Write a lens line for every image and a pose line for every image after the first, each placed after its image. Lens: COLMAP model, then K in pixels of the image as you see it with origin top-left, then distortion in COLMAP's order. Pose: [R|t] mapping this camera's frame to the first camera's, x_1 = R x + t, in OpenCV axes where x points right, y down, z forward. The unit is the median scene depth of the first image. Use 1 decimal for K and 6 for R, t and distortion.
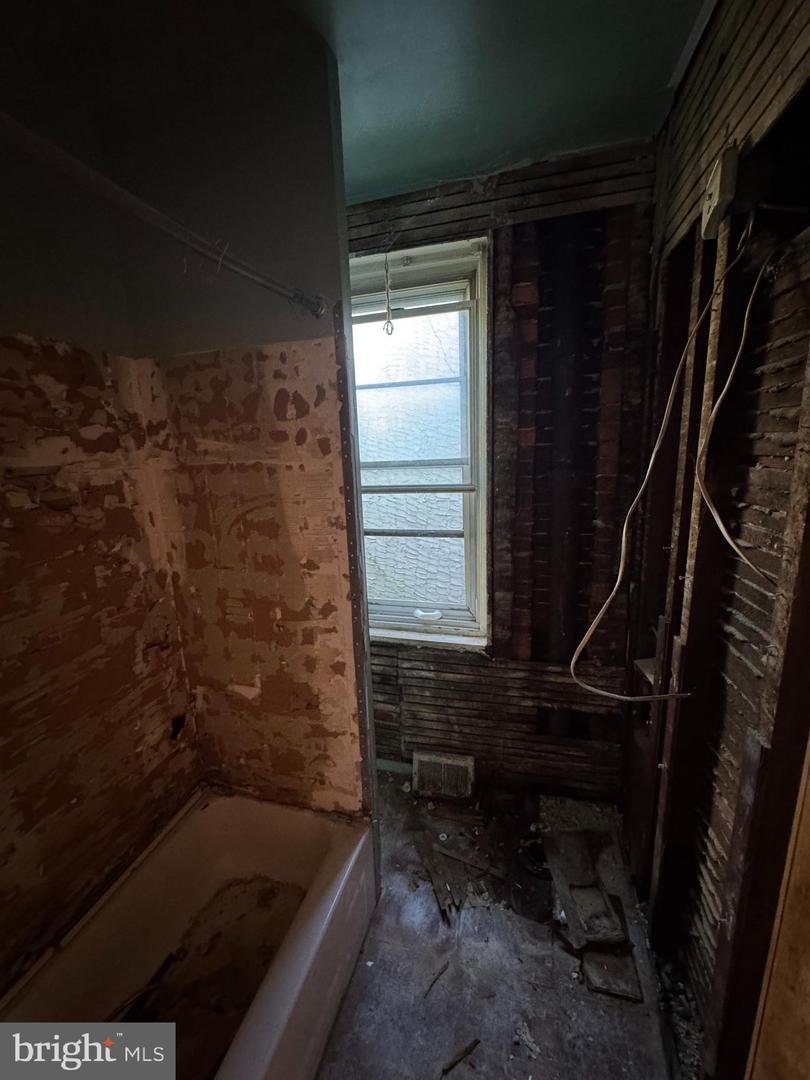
lens RADIAL K [[430.6, 0, 401.6], [0, 430.6, 540.3], [0, 0, 1]] dist [-0.005604, 0.000513]
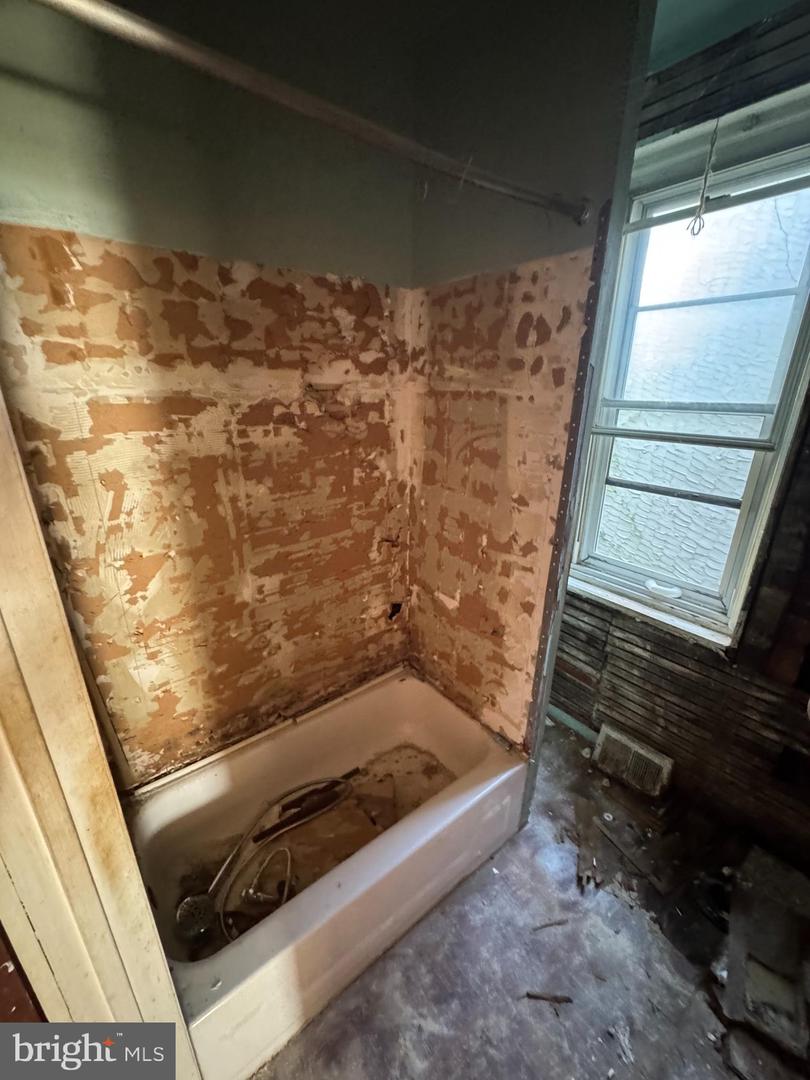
lens RADIAL K [[430.6, 0, 407.5], [0, 430.6, 539.9], [0, 0, 1]] dist [-0.005604, 0.000513]
pose [[0.810701, 0.241777, -0.533205, 0.118748], [-0.165025, 0.968186, 0.188104, 0.001365], [0.561721, -0.064504, 0.824809, 0.024223]]
